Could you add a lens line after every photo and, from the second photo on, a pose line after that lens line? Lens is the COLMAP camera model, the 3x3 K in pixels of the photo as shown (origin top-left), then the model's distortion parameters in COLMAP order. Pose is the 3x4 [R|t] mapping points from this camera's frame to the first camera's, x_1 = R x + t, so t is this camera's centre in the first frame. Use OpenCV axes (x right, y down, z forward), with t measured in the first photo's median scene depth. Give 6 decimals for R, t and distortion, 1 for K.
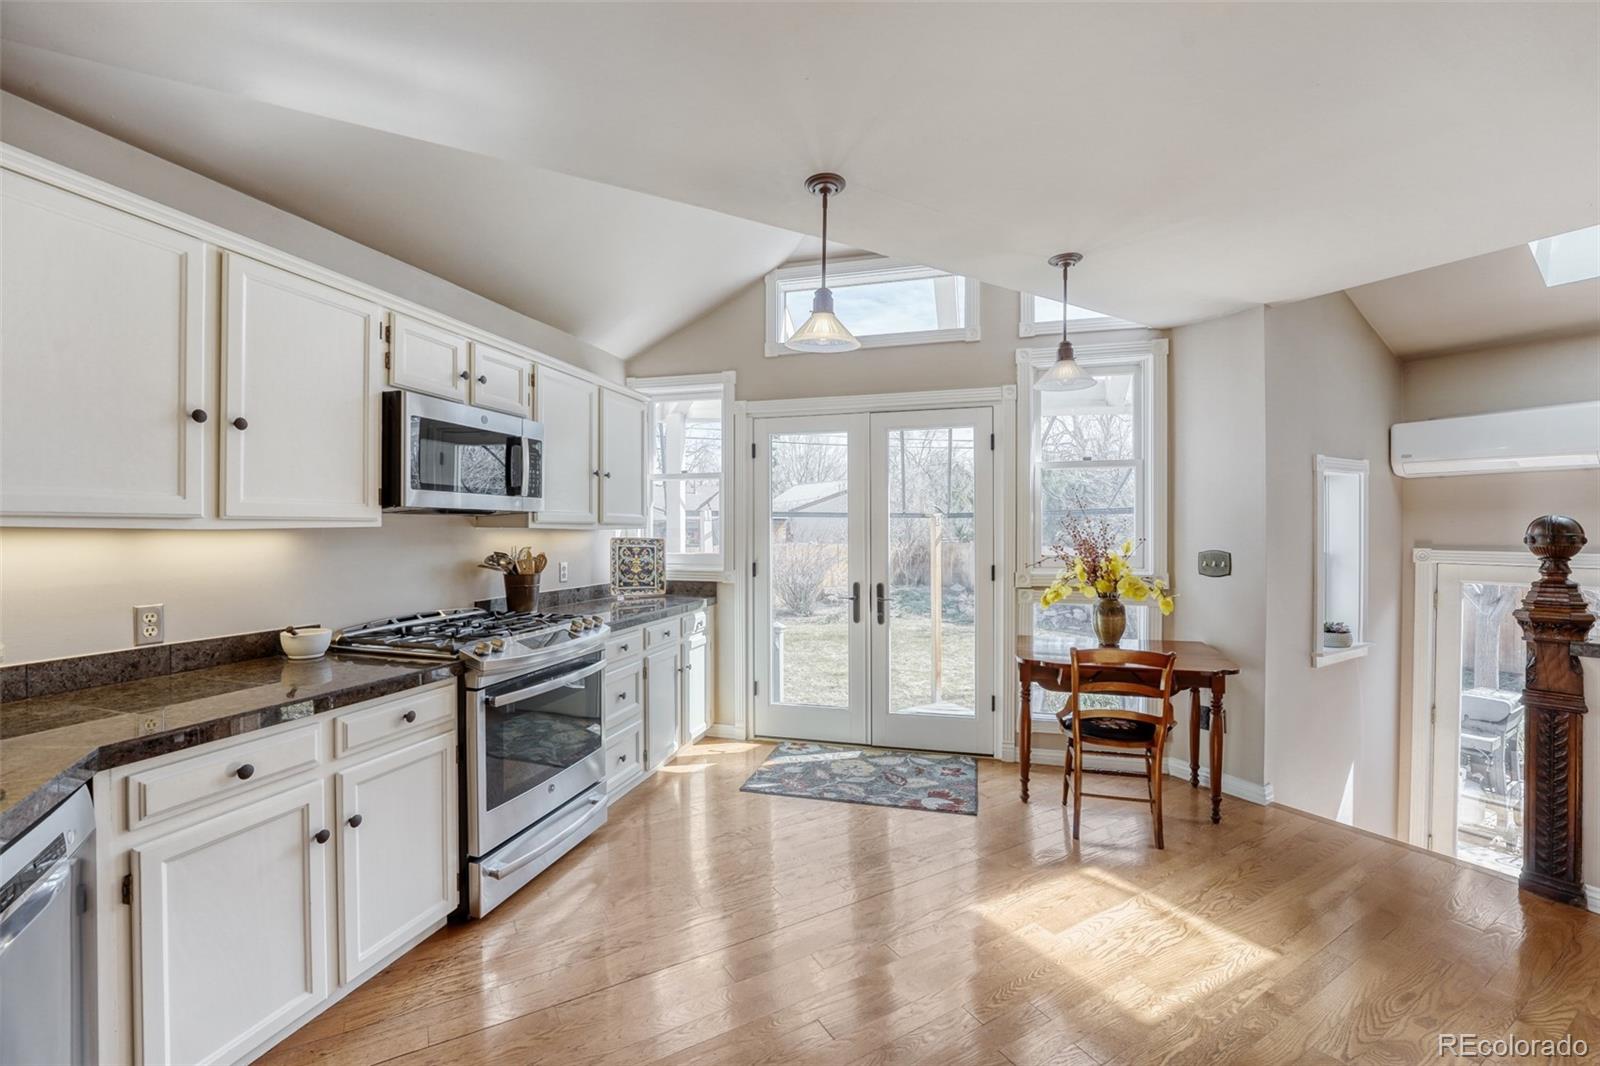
lens RADIAL K [[655.8, 0, 794.9], [0, 655.8, 522.0], [0, 0, 1]] dist [-0.017405, 0.000423]
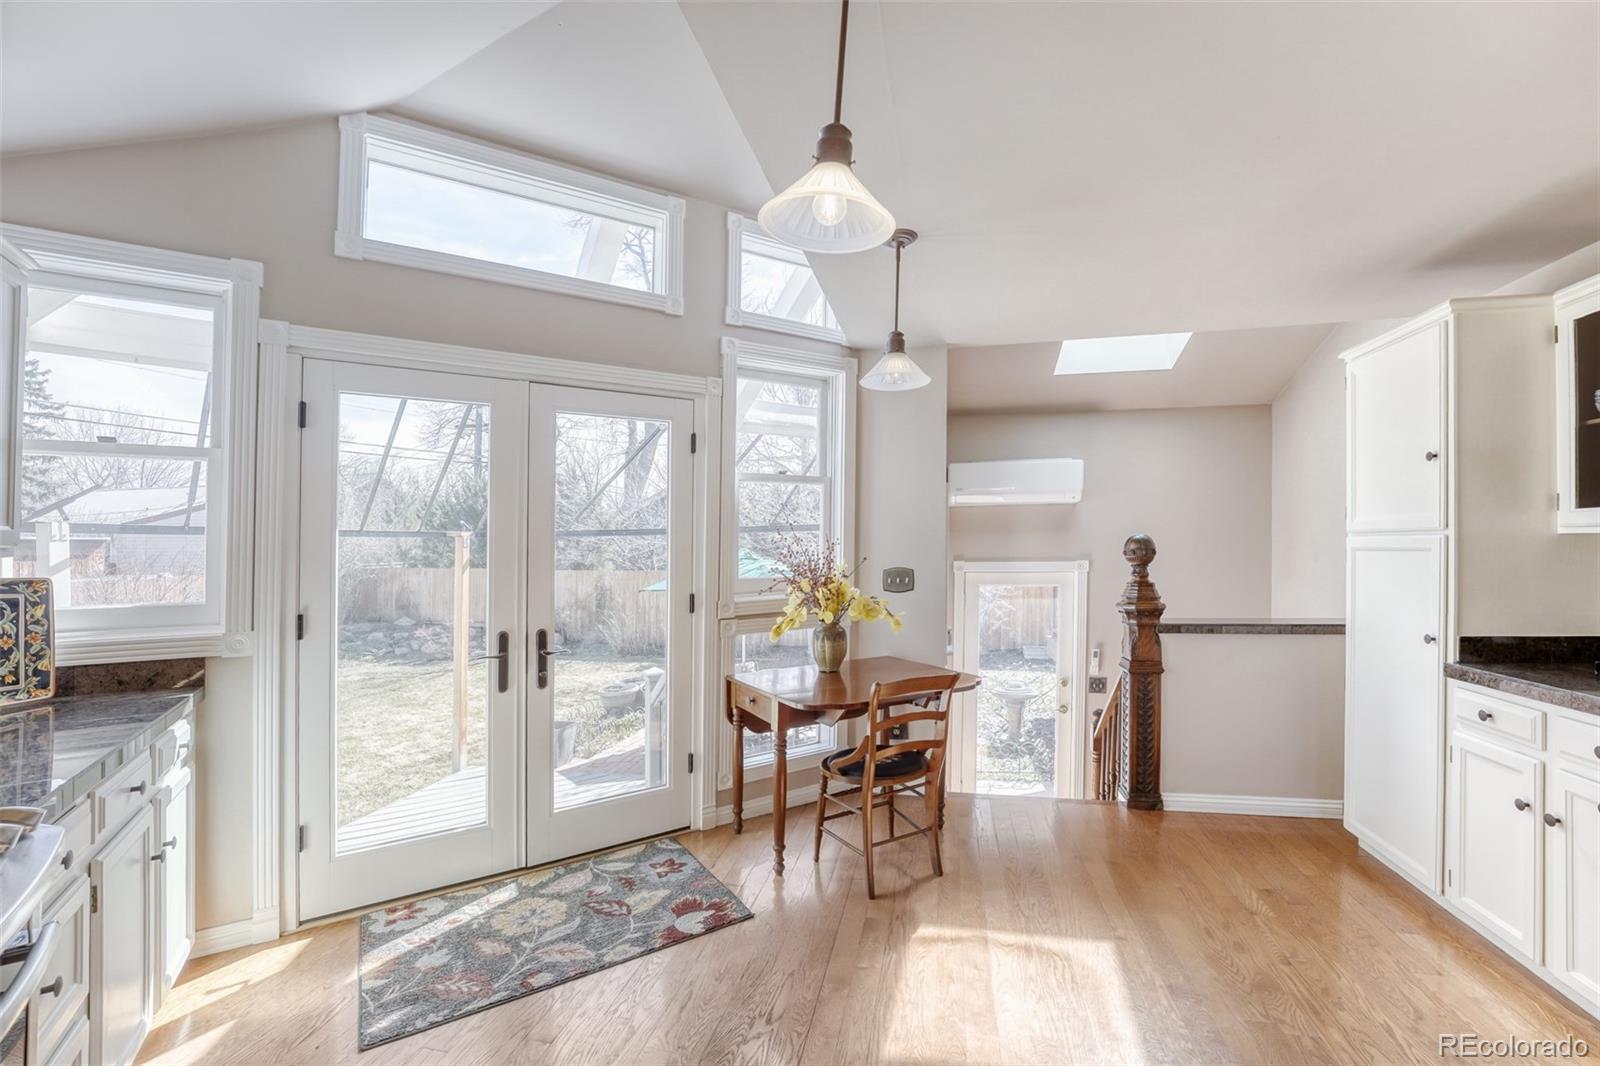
lens RADIAL K [[655.8, 0, 807.8], [0, 655.8, 534.0], [0, 0, 1]] dist [-0.017405, 0.000423]
pose [[0.664772, 0.006861, 0.747015, -0.214071], [0.003883, 0.999913, -0.012639, 0.002185], [-0.747036, 0.011303, 0.664687, 0.348976]]
